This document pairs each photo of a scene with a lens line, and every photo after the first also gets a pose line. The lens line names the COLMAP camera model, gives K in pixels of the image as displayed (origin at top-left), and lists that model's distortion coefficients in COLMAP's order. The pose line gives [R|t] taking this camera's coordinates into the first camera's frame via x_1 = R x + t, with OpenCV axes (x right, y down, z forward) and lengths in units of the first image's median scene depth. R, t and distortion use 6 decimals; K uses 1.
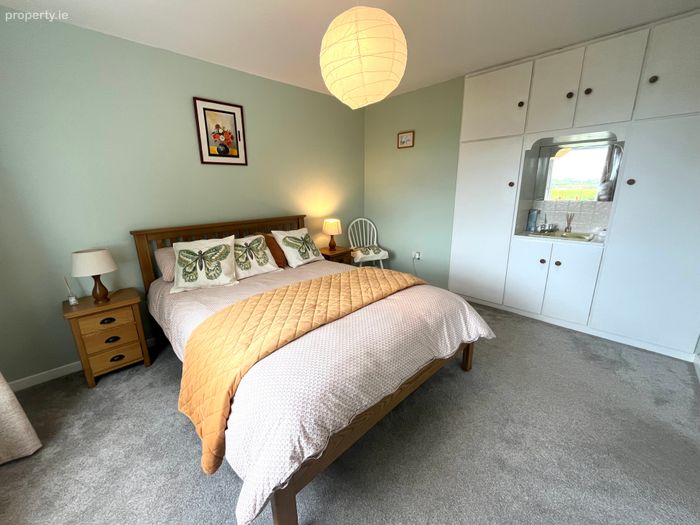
lens RADIAL K [[284.1, 0, 347.7], [0, 284.1, 258.4], [0, 0, 1]] dist [-0.001674, -0.000968]
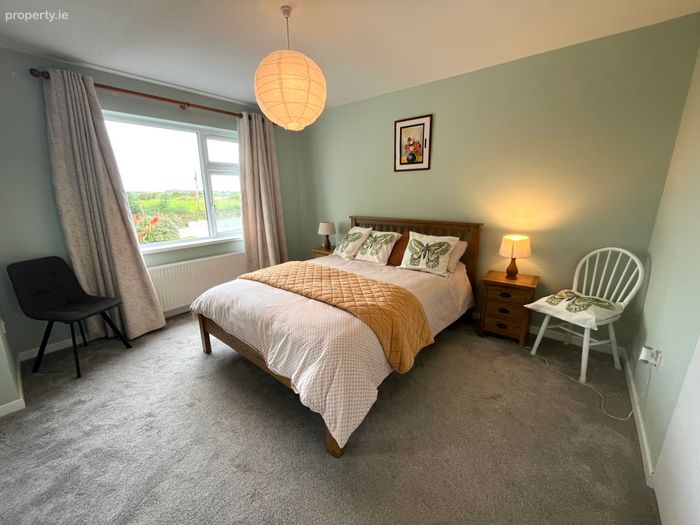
lens RADIAL K [[284.1, 0, 351.8], [0, 284.1, 259.1], [0, 0, 1]] dist [-0.001674, -0.000968]
pose [[0.112249, 0.241375, -0.963918, 0.763859], [-0.237532, 0.948444, 0.209839, -0.171638], [0.964872, 0.205407, 0.163797, 0.646401]]
